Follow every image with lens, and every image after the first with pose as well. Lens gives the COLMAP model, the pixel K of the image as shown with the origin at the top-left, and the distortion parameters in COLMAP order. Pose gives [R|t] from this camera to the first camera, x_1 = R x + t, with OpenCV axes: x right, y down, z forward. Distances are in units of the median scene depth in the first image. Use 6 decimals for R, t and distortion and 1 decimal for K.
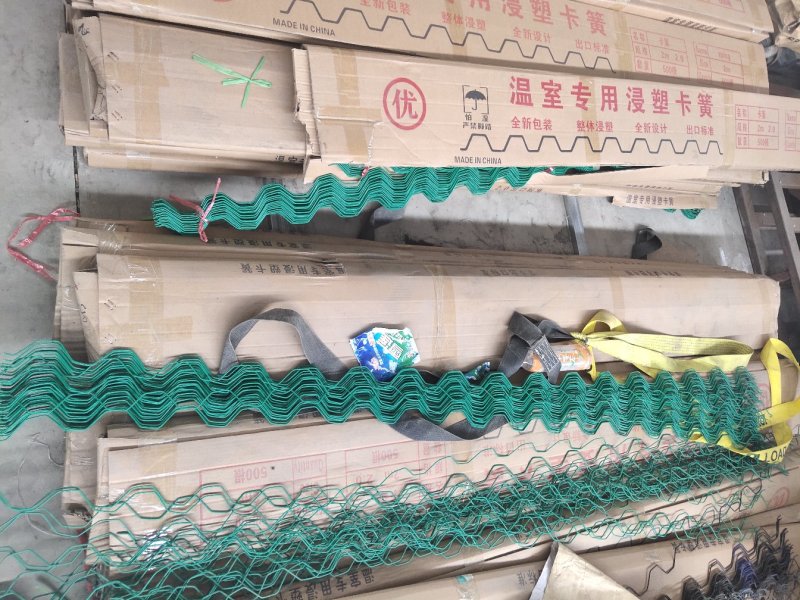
lens RADIAL K [[616.7, 0, 414.3], [0, 616.7, 300.0], [0, 0, 1]] dist [0.015988, -0.000438]
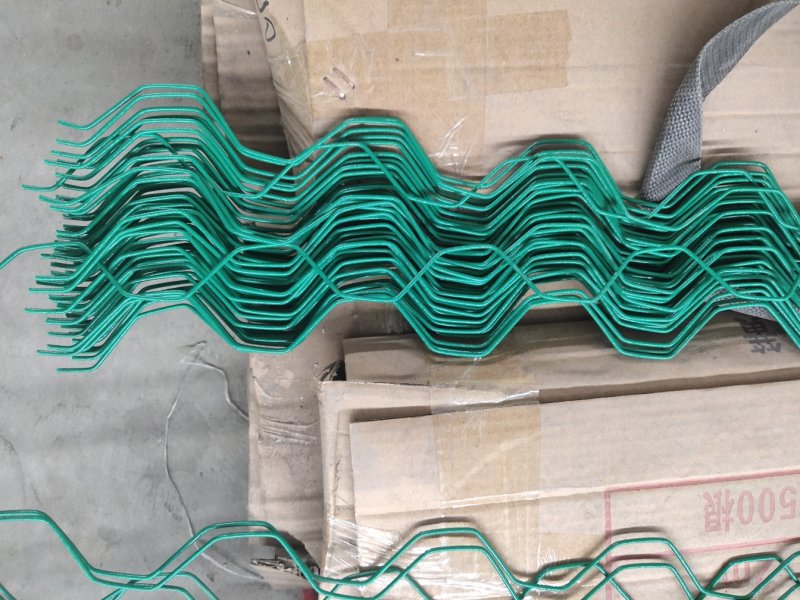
lens RADIAL K [[616.7, 0, 414.3], [0, 616.7, 300.0], [0, 0, 1]] dist [0.015988, -0.000438]
pose [[0.935730, 0.039423, -0.350508, -0.333436], [0.027351, 0.982632, 0.183538, 0.116385], [0.351656, -0.181329, 0.918400, 0.690121]]
